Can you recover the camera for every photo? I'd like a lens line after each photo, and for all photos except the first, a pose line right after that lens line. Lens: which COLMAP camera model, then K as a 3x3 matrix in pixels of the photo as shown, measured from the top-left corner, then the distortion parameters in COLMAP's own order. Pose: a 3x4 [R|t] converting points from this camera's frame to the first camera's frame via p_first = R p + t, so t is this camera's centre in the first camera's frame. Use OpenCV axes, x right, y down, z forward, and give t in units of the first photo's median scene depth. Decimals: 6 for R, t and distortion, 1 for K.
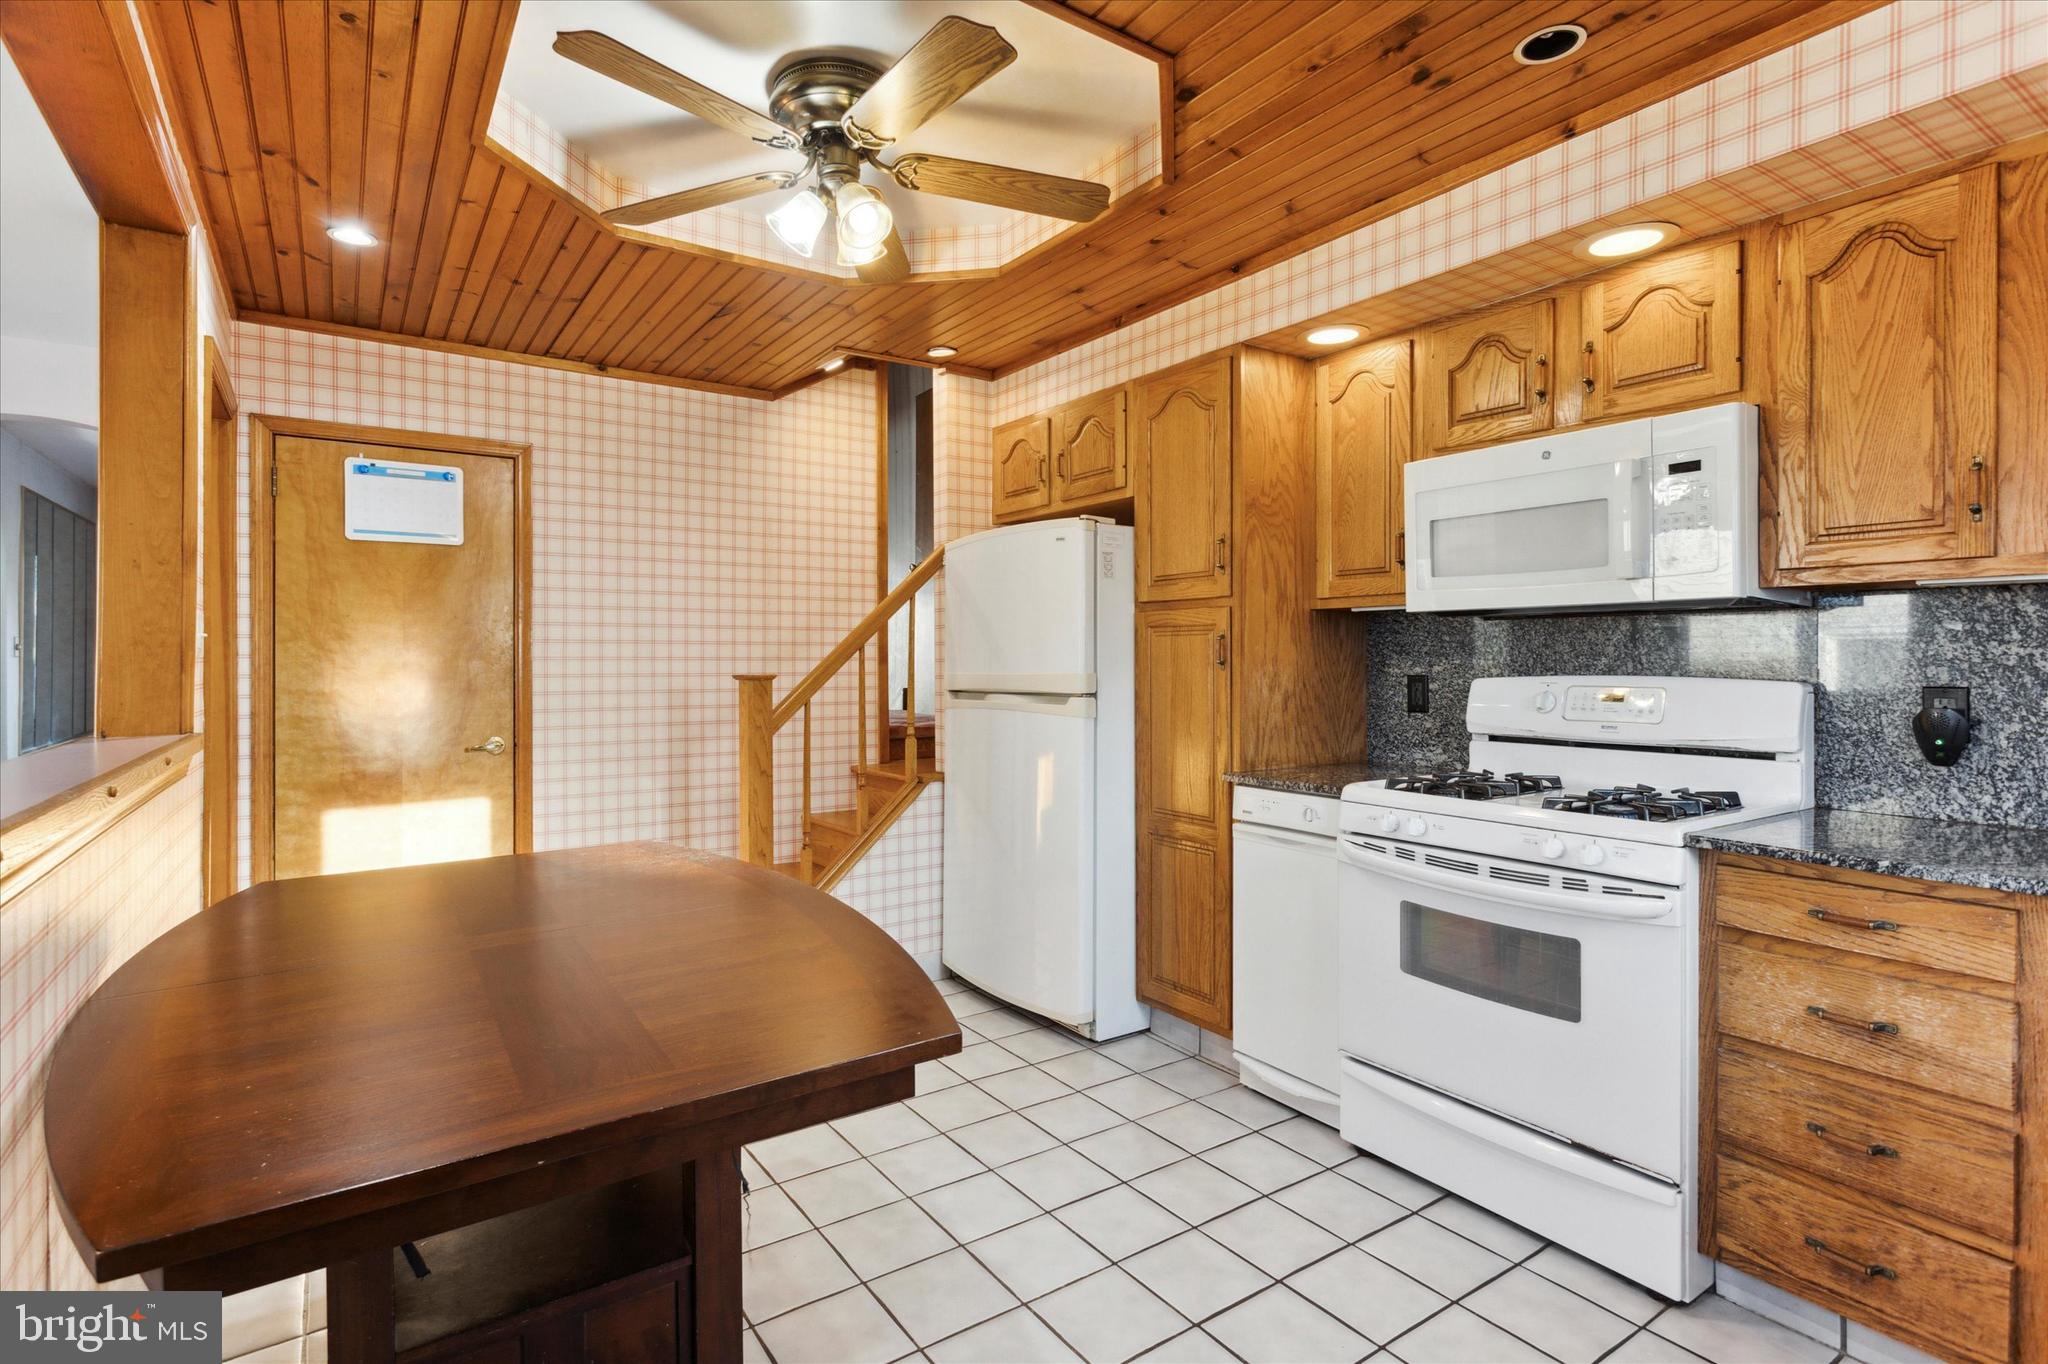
lens RADIAL K [[1006.5, 0, 1018.4], [0, 1006.5, 661.0], [0, 0, 1]] dist [-0.004412, 0.000079]
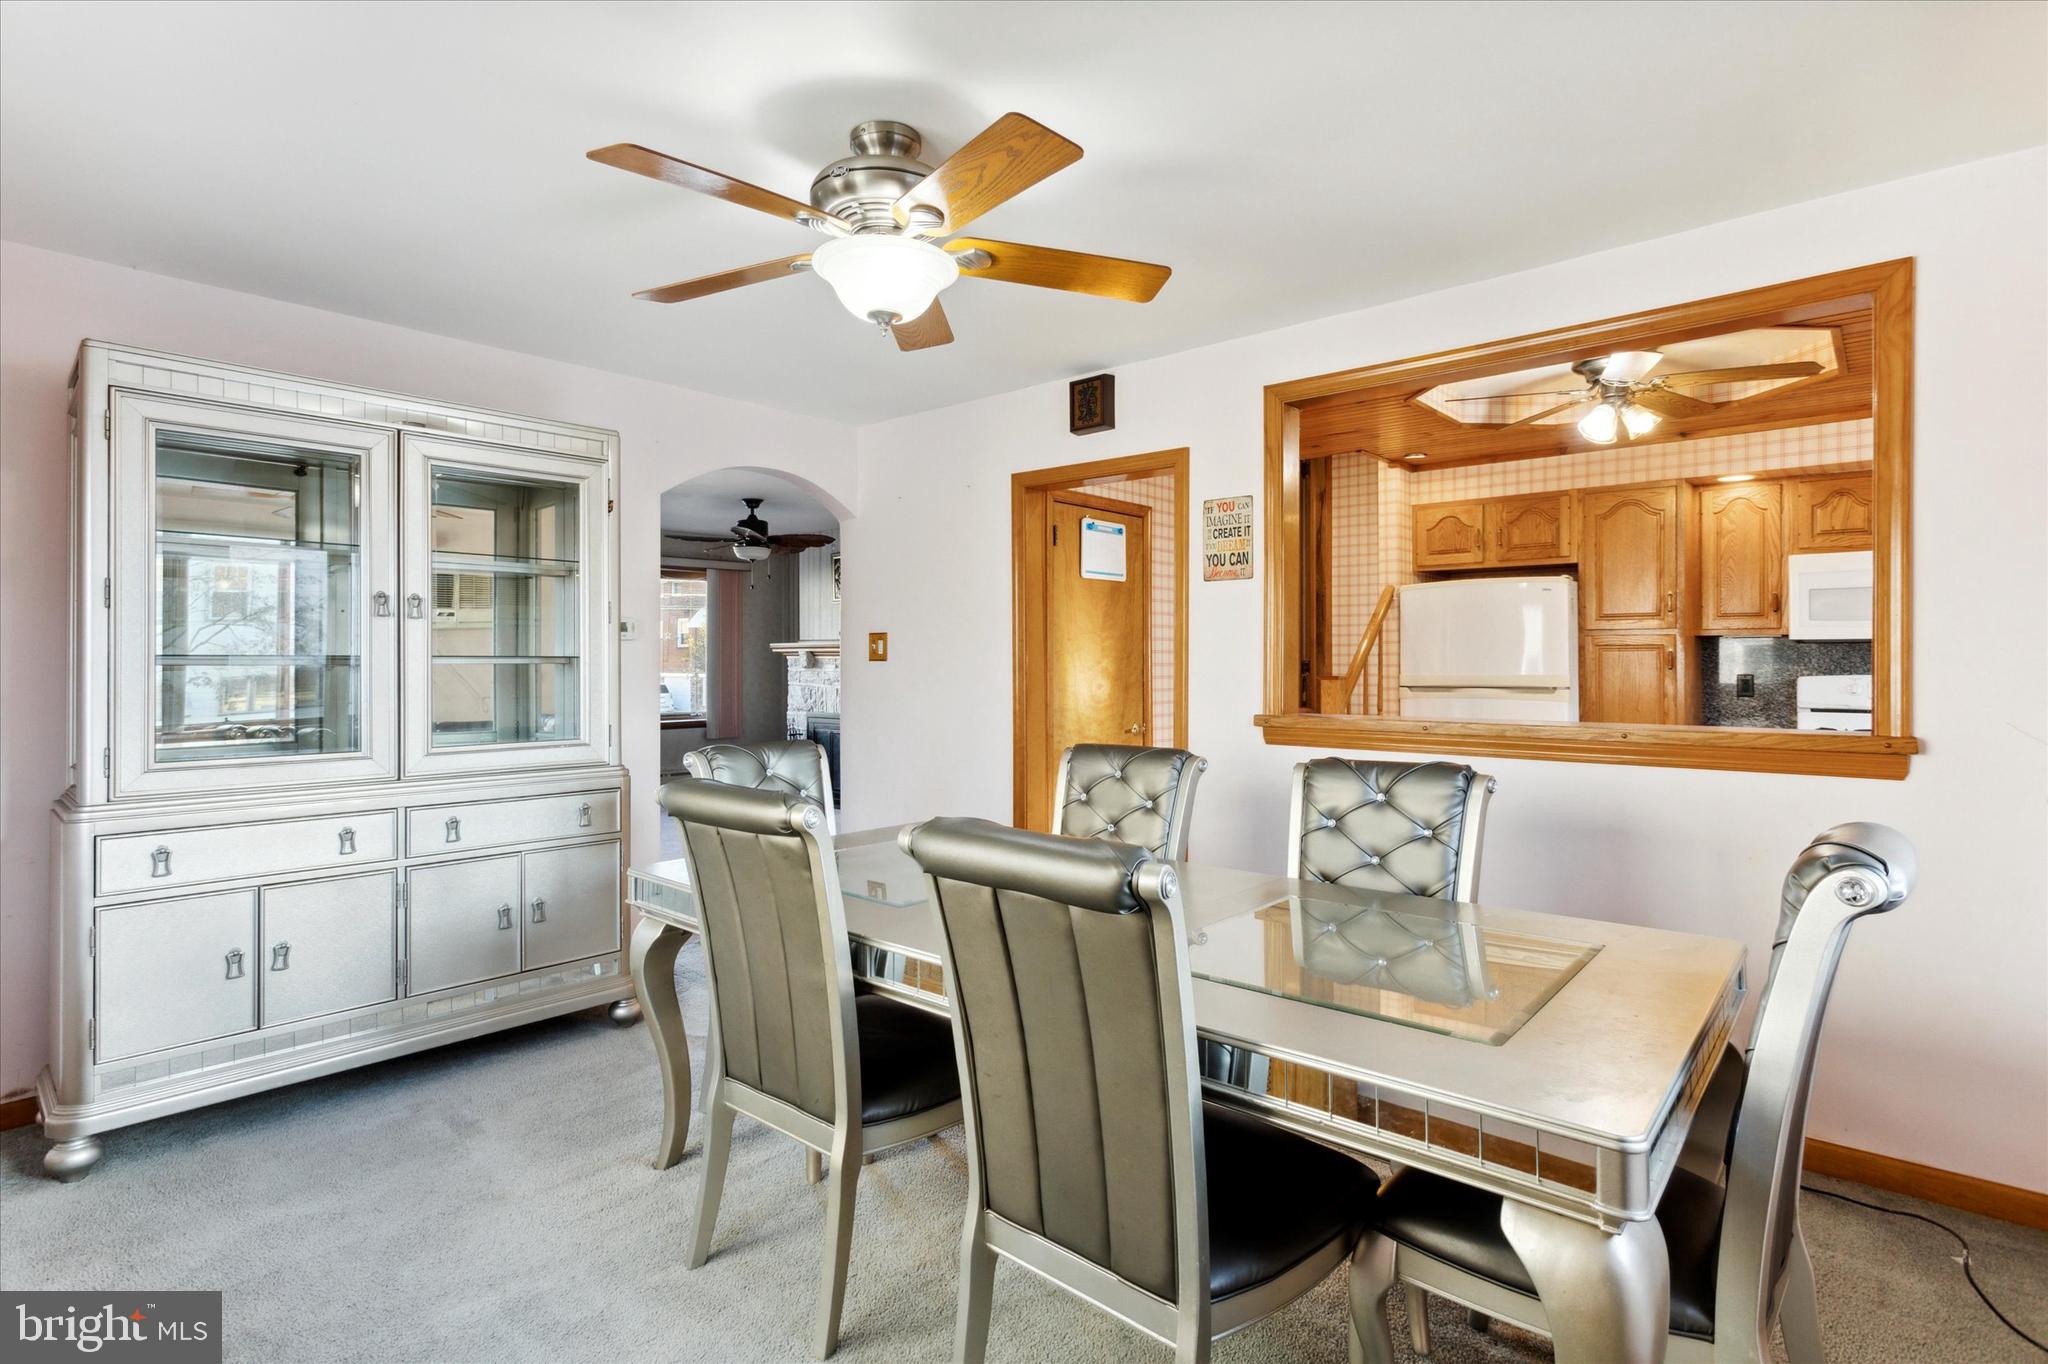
lens RADIAL K [[1006.5, 0, 1018.4], [0, 1006.5, 661.0], [0, 0, 1]] dist [-0.004412, 0.000079]
pose [[0.967018, -0.000392, 0.254708, -1.434367], [0.000582, 1.000000, -0.000670, -0.009710], [-0.254707, 0.000796, 0.967018, -0.386736]]
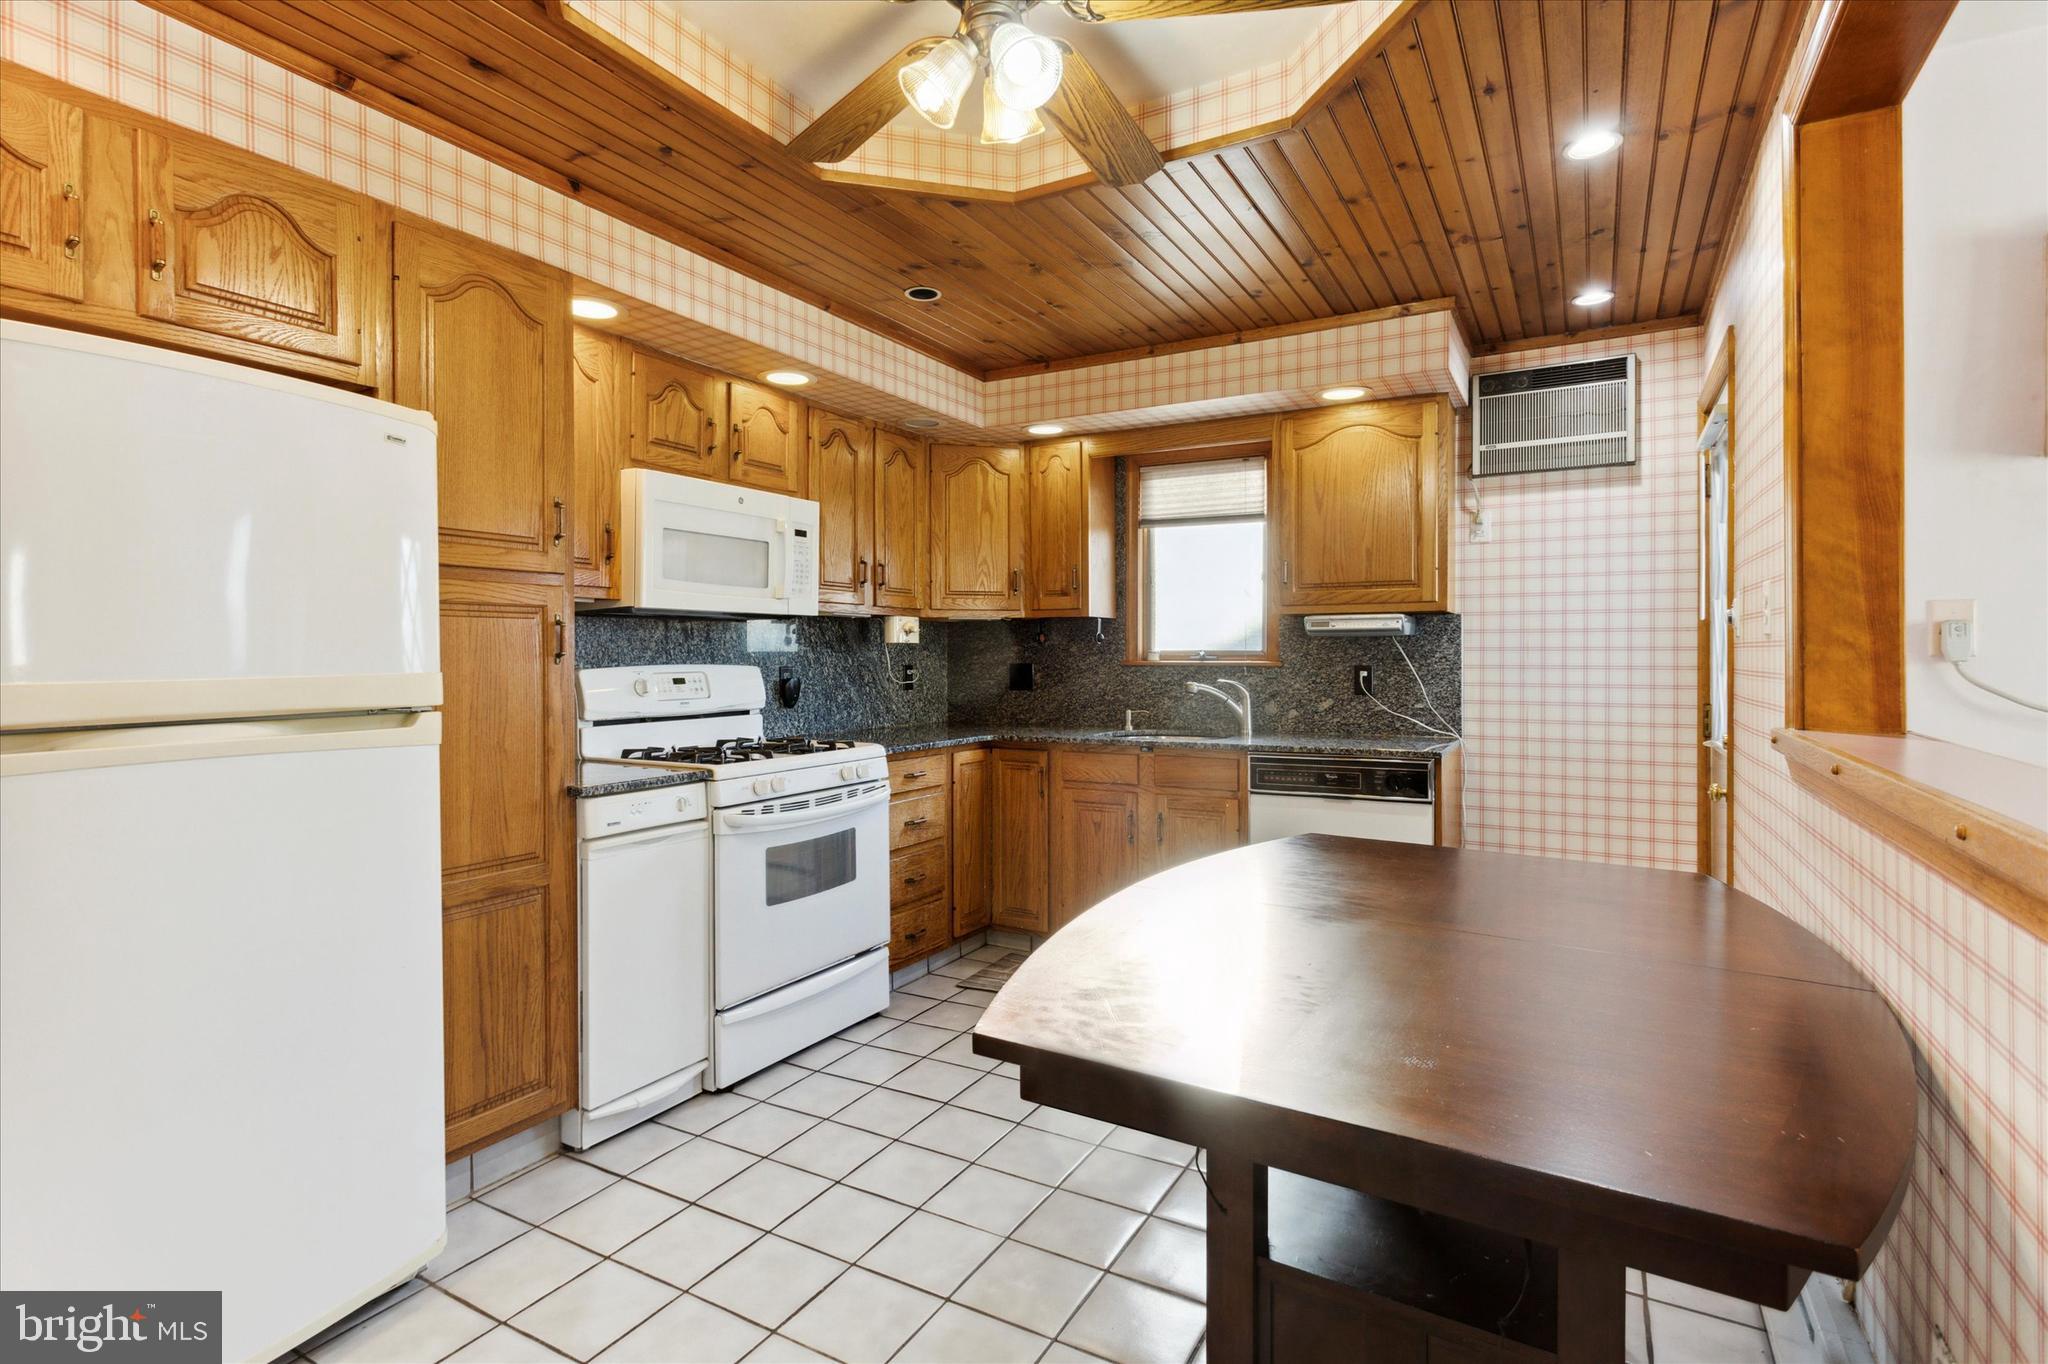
lens RADIAL K [[1039.0, 0, 987.7], [0, 1039.0, 656.6], [0, 0, 1]] dist [0.033441, -0.000491]
pose [[-0.433884, -0.003271, 0.900963, -0.798402], [0.000115, 0.999993, 0.003686, -0.000903], [-0.900969, 0.001703, -0.433881, 1.184055]]
